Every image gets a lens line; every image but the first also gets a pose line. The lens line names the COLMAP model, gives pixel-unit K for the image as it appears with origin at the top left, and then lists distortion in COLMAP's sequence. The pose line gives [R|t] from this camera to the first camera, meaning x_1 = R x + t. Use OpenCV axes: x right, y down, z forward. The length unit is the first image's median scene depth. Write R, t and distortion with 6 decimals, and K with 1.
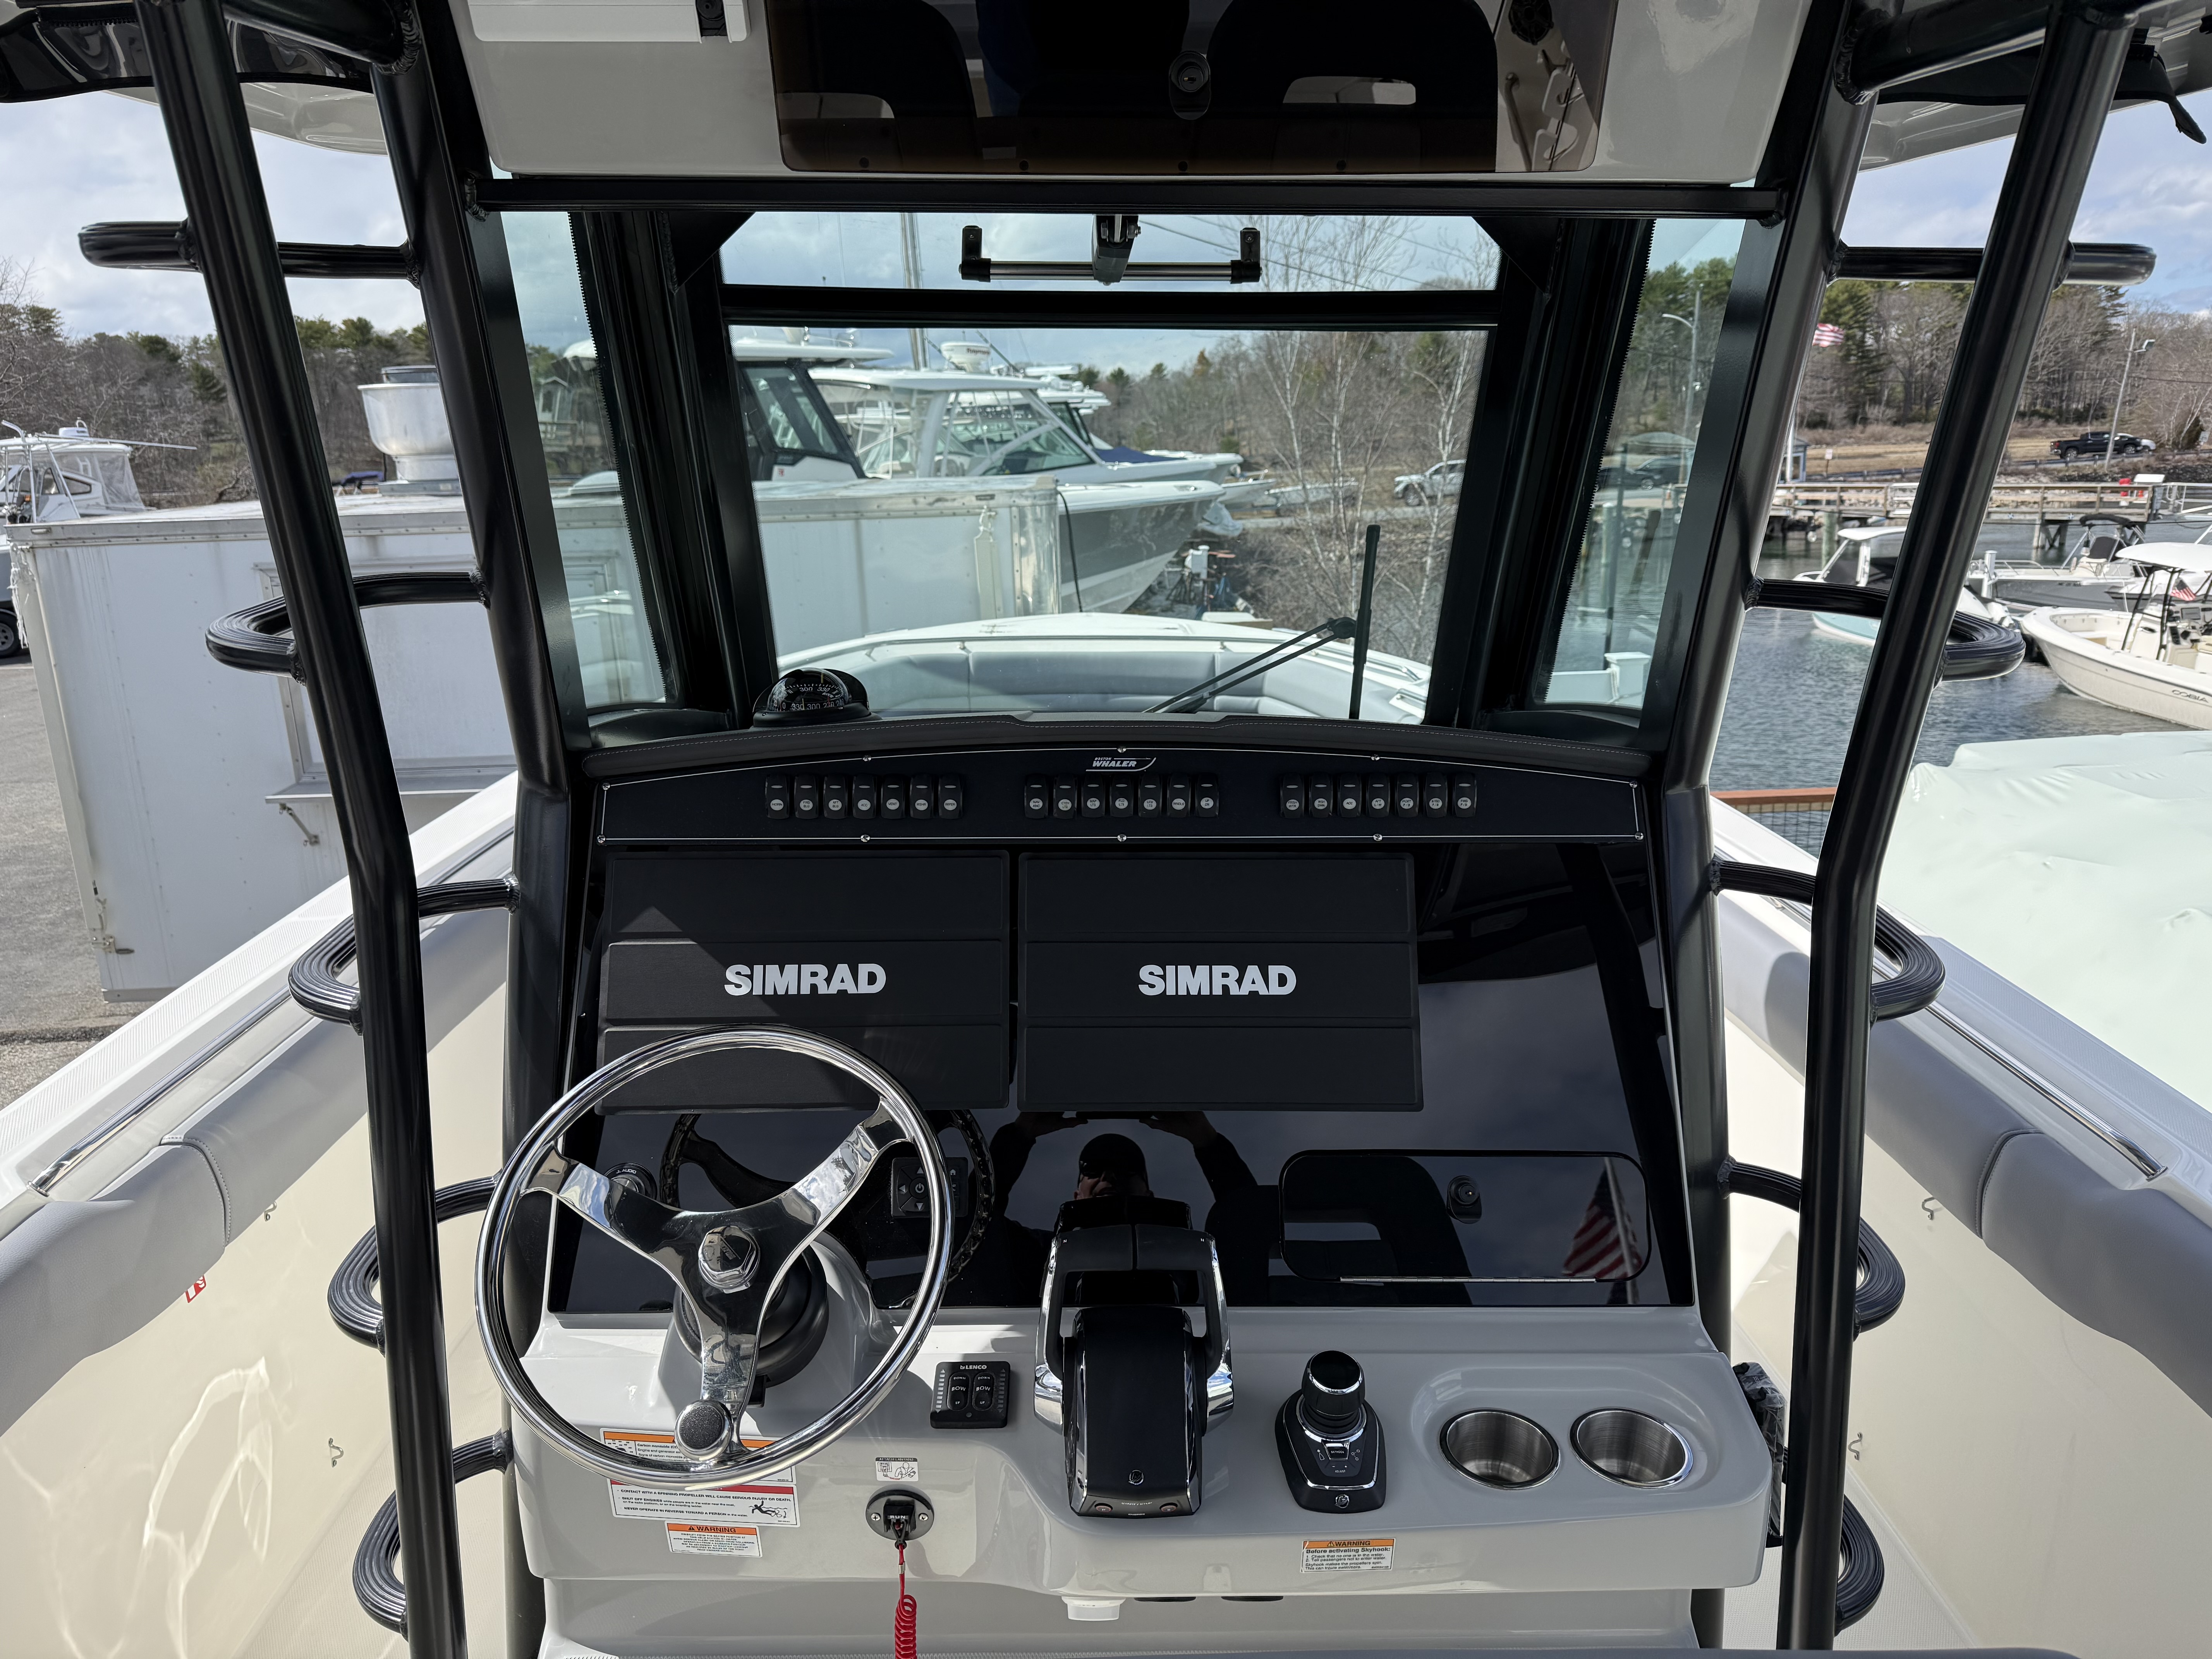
lens RADIAL K [[1553.8, 0, 1114.3], [0, 1553.8, 835.1], [0, 0, 1]] dist [0.019441, -0.024370]
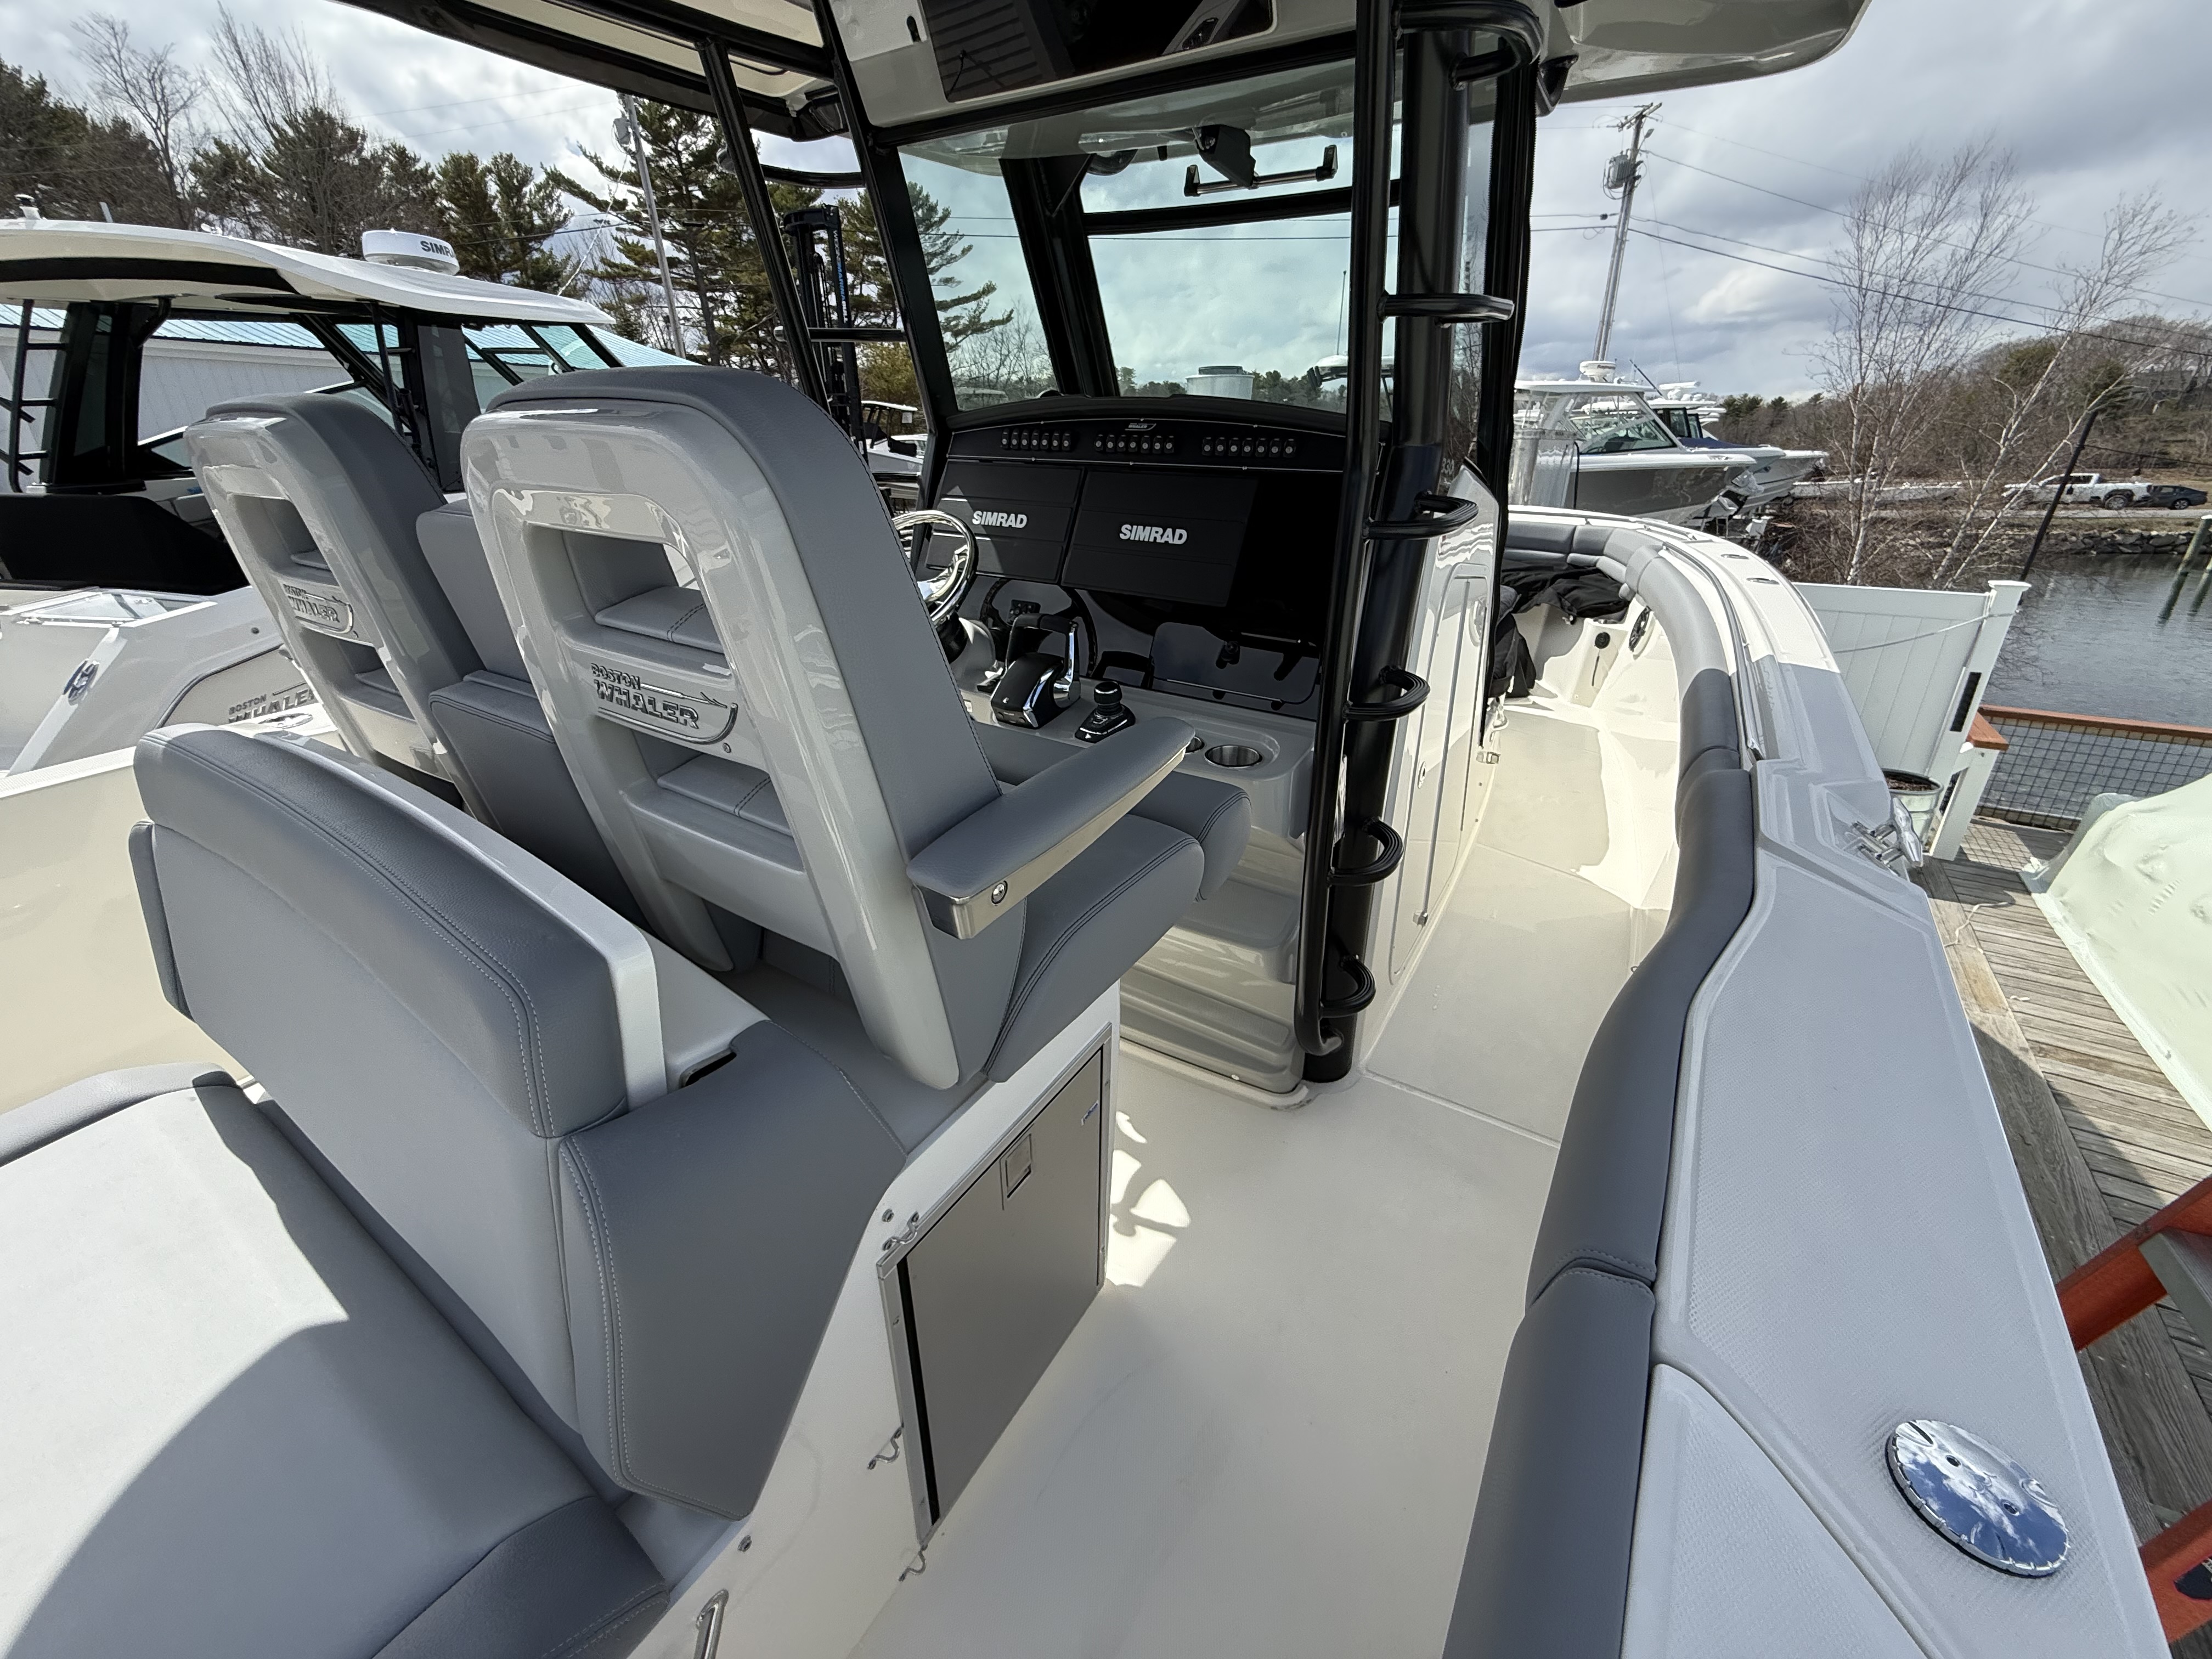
lens RADIAL K [[877.9, 0, 1112.2], [0, 877.9, 820.7], [0, 0, 1]] dist [-0.008710, 0.000202]
pose [[0.825588, 0.242336, -0.509585, 0.573479], [-0.158540, 0.966325, 0.202687, 0.189298], [0.541543, -0.086546, 0.836206, -0.028126]]
